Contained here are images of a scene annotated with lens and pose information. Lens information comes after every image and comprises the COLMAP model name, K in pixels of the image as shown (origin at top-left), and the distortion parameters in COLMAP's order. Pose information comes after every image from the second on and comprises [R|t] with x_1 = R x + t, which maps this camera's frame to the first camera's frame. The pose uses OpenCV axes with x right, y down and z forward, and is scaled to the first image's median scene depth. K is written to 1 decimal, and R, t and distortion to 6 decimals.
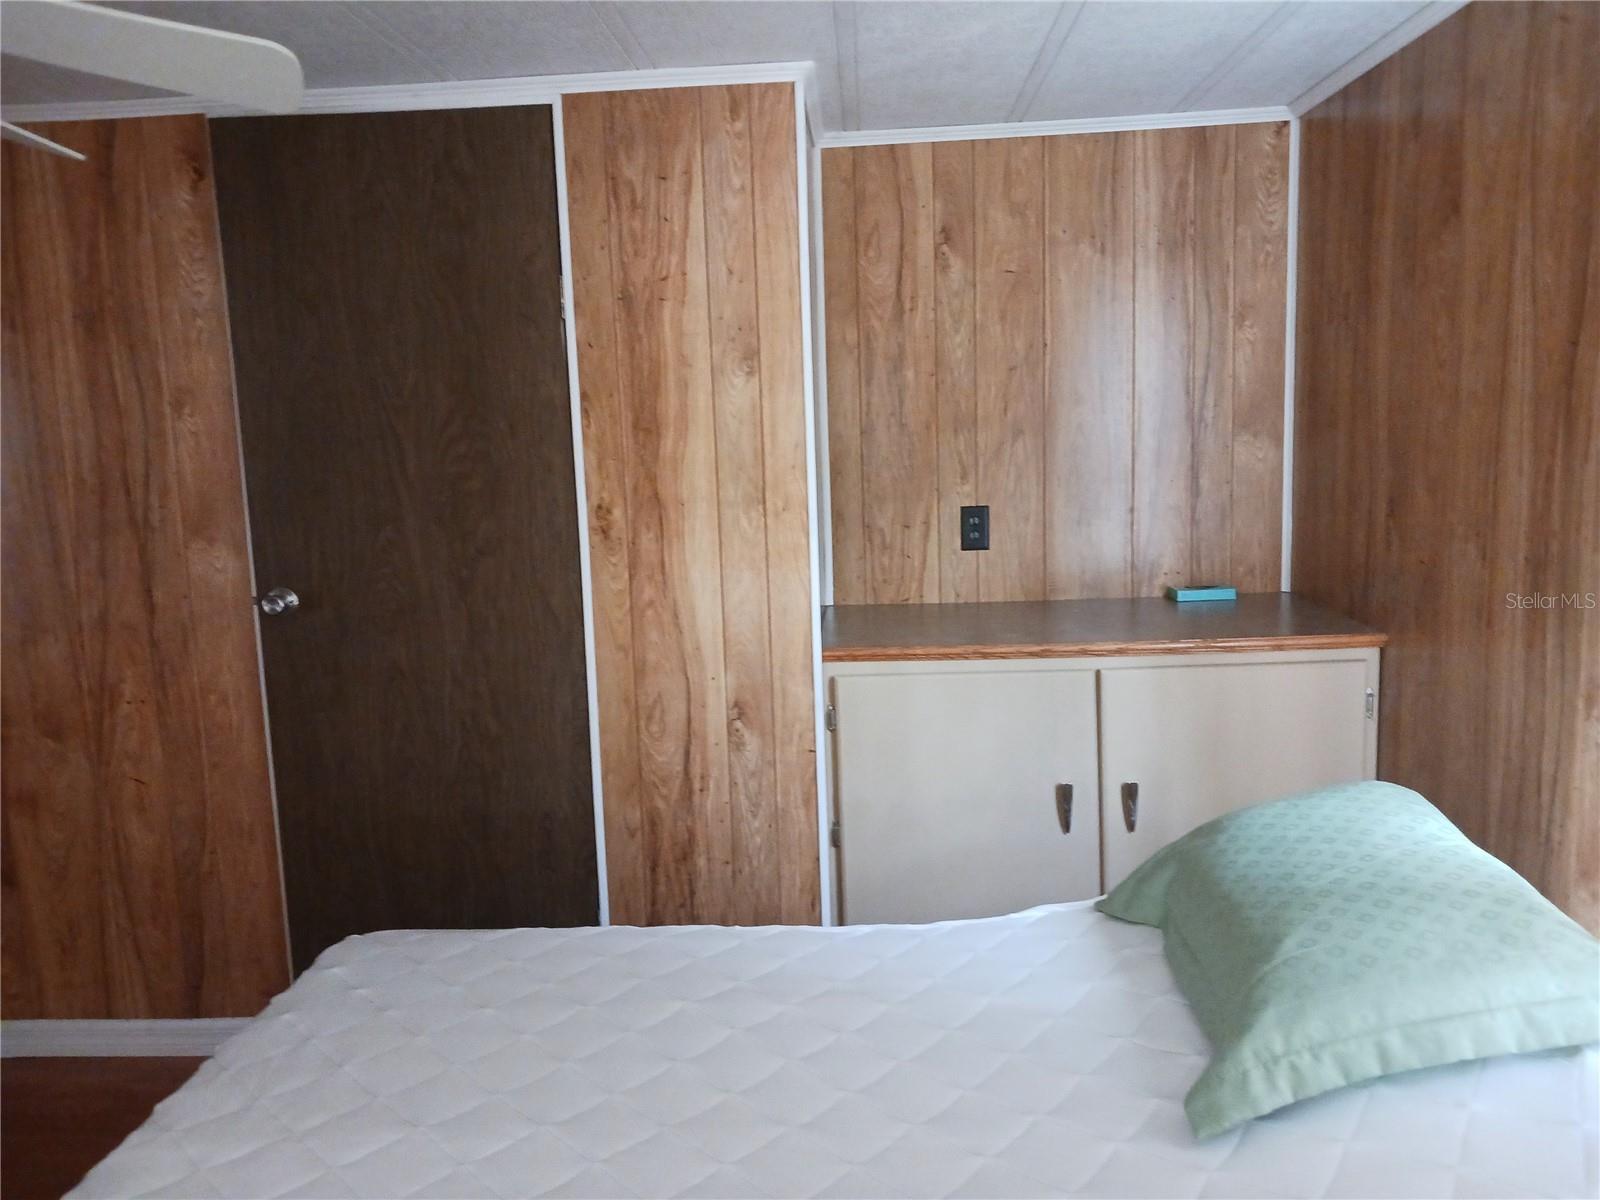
lens RADIAL K [[1259.0, 0, 771.8], [0, 1259.0, 602.3], [0, 0, 1]] dist [0.106968, -0.131266]
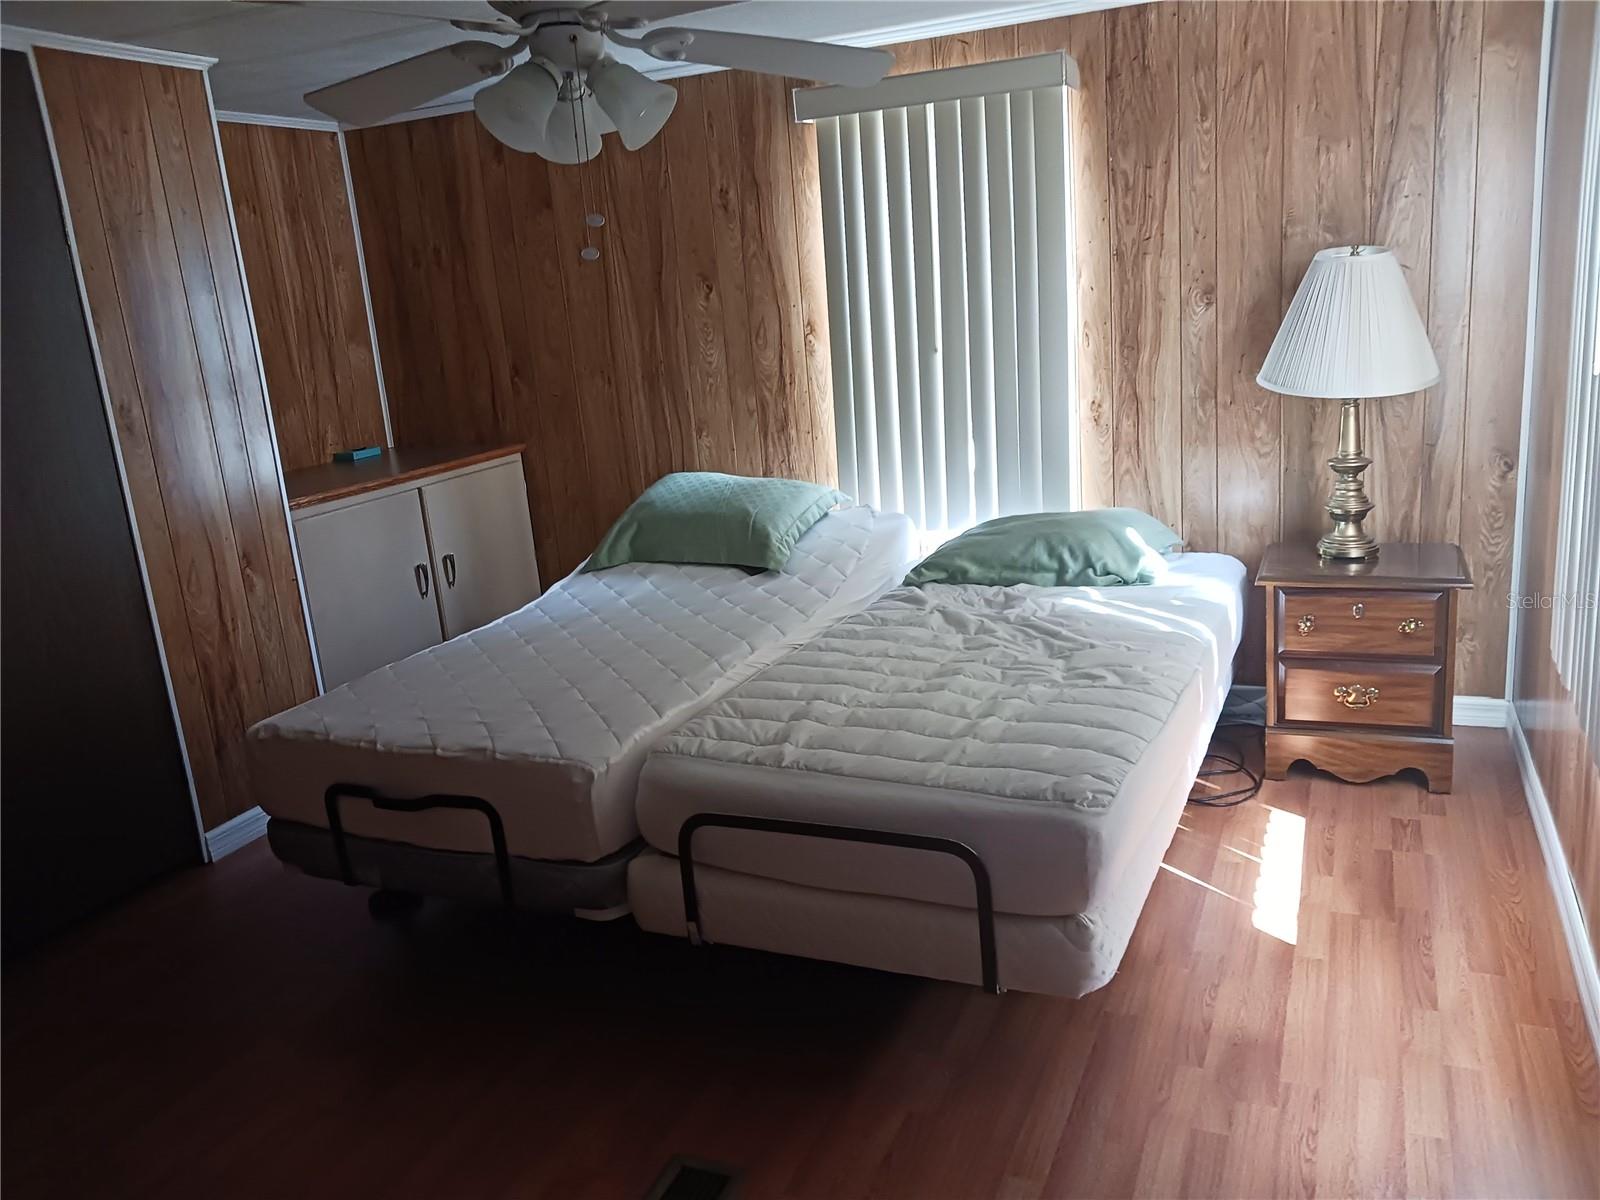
lens RADIAL K [[1259.0, 0, 771.8], [0, 1259.0, 602.3], [0, 0, 1]] dist [0.106968, -0.131266]
pose [[0.386422, -0.222776, 0.895014, -1.118605], [0.217565, 0.965024, 0.146268, 0.061176], [-0.896295, 0.138202, 0.421374, -0.016580]]
